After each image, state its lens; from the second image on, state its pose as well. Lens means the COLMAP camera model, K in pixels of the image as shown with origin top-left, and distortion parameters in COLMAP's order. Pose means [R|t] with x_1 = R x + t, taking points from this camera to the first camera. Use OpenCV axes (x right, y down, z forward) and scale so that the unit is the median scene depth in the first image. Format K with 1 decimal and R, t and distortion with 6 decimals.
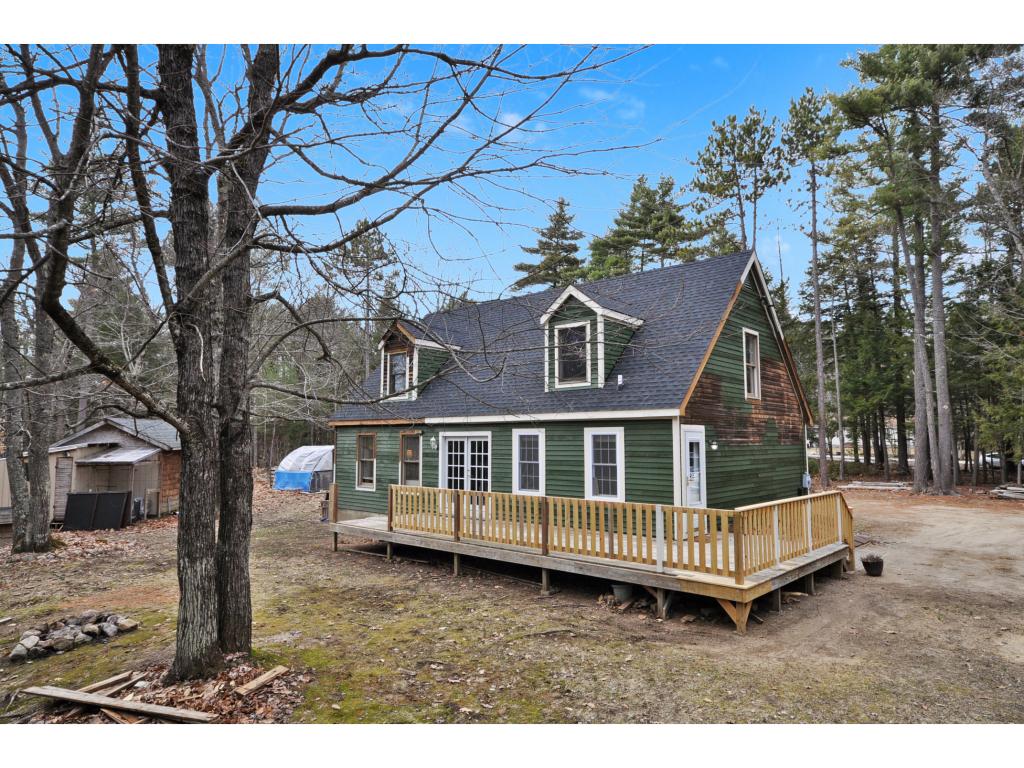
lens RADIAL K [[632.2, 0, 514.0], [0, 632.2, 385.3], [0, 0, 1]] dist [0.006445, 0.020366]
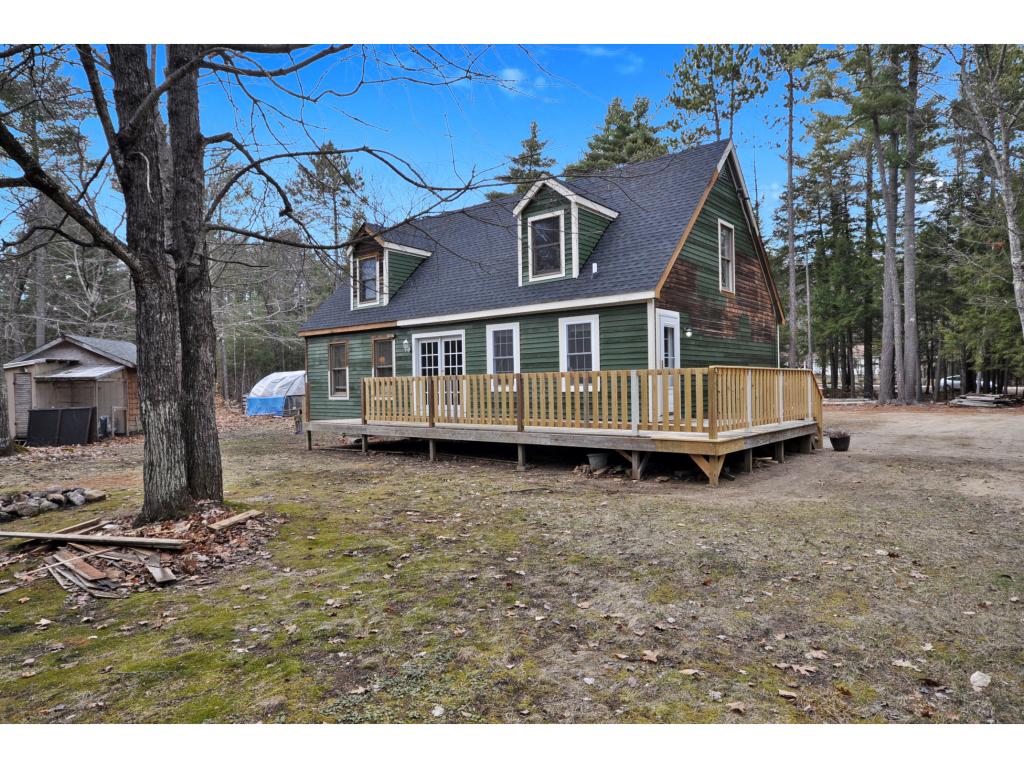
lens RADIAL K [[632.2, 0, 514.0], [0, 632.2, 385.3], [0, 0, 1]] dist [0.006445, 0.020366]
pose [[0.999106, -0.017184, 0.038622, 0.000939], [0.013726, 0.996018, 0.088093, 0.073062], [-0.039982, -0.087484, 0.995363, 0.008724]]
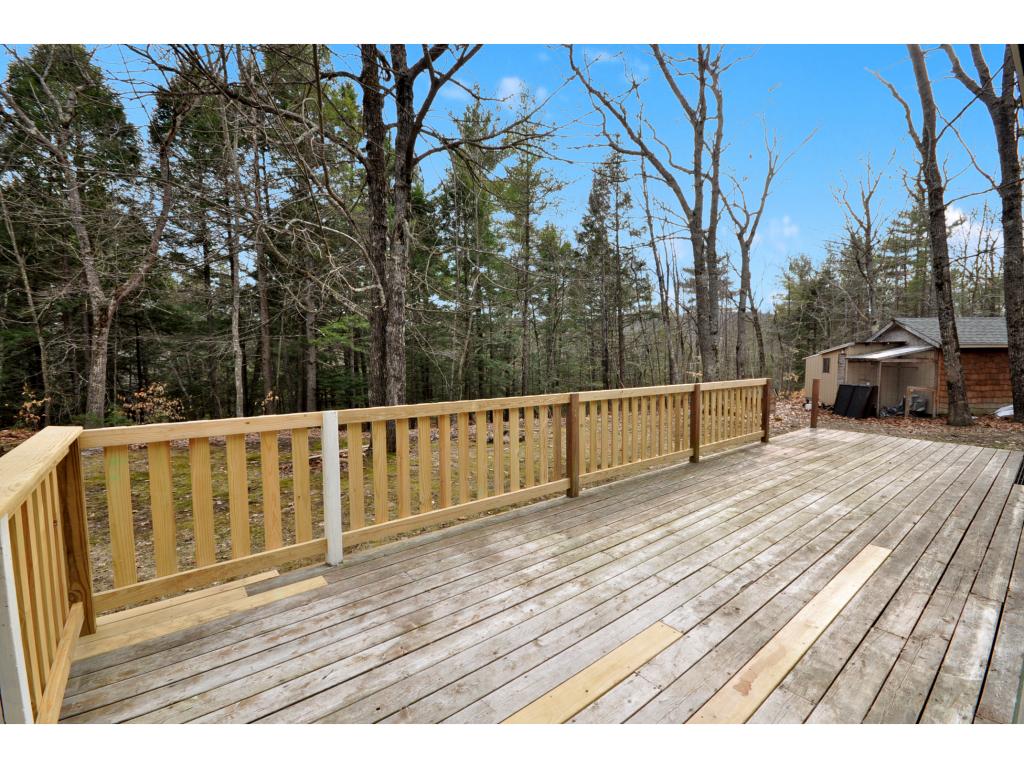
lens RADIAL K [[444.0, 0, 511.8], [0, 444.0, 388.2], [0, 0, 1]] dist [0.003892, -0.012039]
pose [[-0.157497, 0.070231, -0.985019, 0.272455], [0.090404, 0.994305, 0.056438, 0.095791], [0.983373, -0.080161, -0.162949, 0.680618]]
